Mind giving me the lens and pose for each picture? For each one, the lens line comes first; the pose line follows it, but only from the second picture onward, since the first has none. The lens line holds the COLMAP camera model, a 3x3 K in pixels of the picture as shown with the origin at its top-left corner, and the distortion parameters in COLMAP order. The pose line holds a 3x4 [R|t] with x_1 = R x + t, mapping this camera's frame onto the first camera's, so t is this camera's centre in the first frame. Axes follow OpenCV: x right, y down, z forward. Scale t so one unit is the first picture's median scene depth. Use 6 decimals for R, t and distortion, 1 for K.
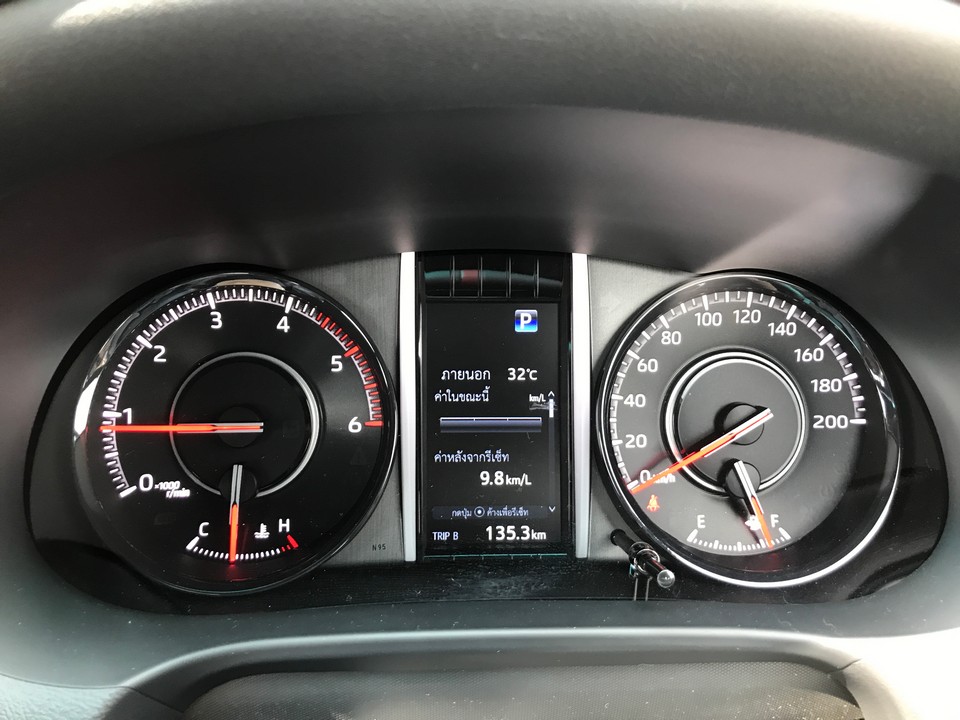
lens RADIAL K [[783.3, 0, 483.4], [0, 783.3, 352.5], [0, 0, 1]] dist [-0.000591, -0.012903]
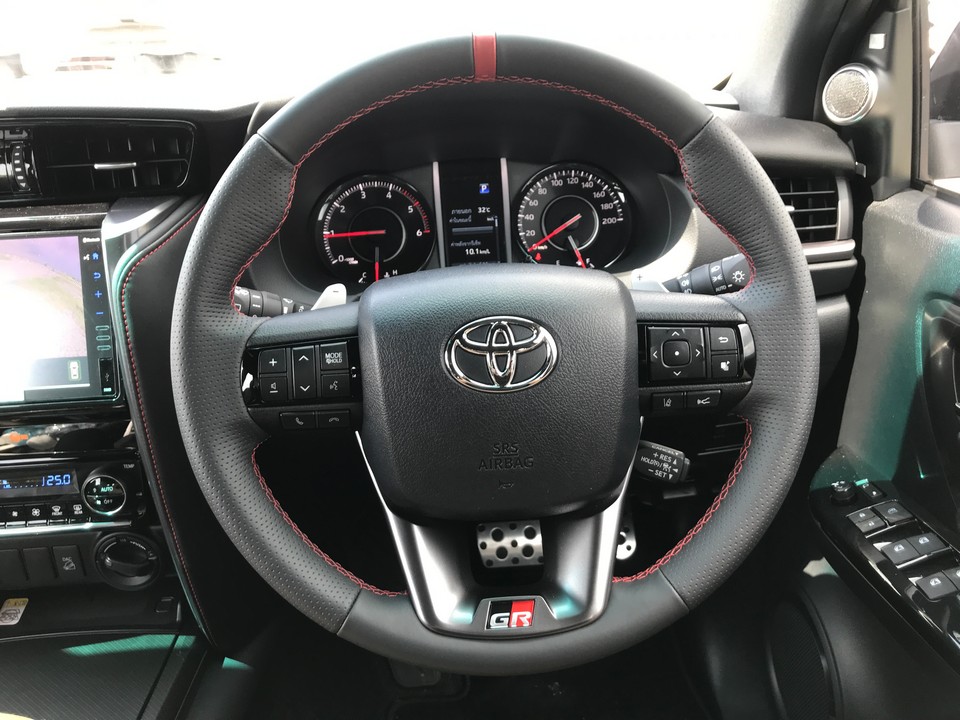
lens RADIAL K [[783.3, 0, 480.7], [0, 783.3, 368.0], [0, 0, 1]] dist [-0.000591, -0.012903]
pose [[0.997425, -0.062652, -0.034898, 0.096123], [0.063324, 0.997822, 0.018493, 0.489896], [0.033663, -0.020655, 0.999220, -1.526877]]
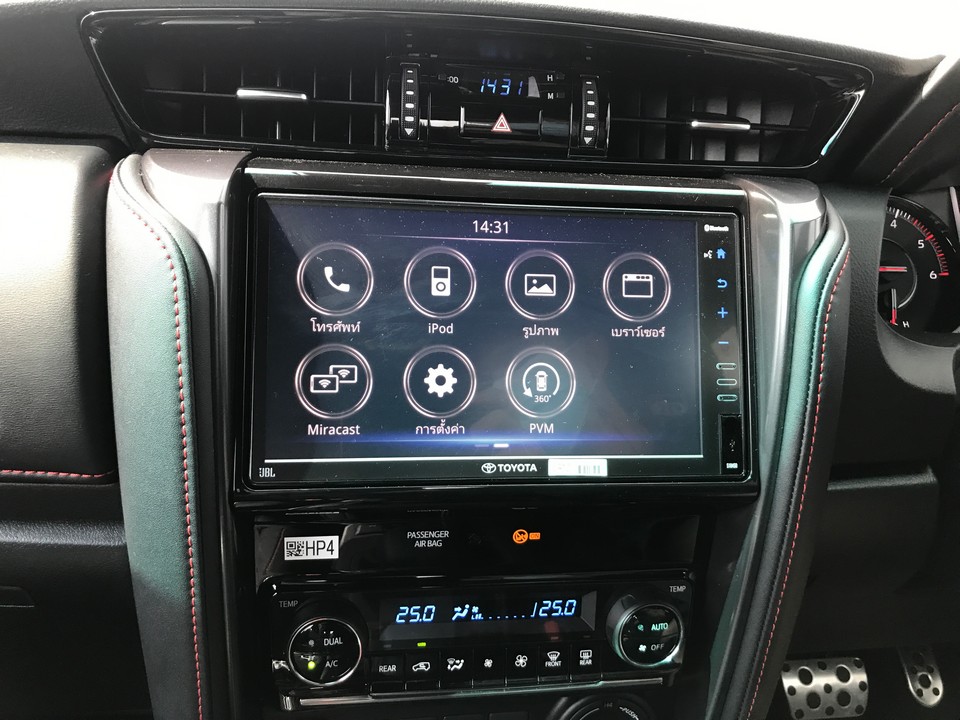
lens RADIAL K [[783.3, 0, 478.2], [0, 783.3, 360.7], [0, 0, 1]] dist [-0.000591, -0.012903]
pose [[0.998161, -0.010710, 0.059658, -1.371082], [0.017393, 0.993482, -0.112655, 0.489947], [-0.058062, 0.113485, 0.991842, -0.800771]]
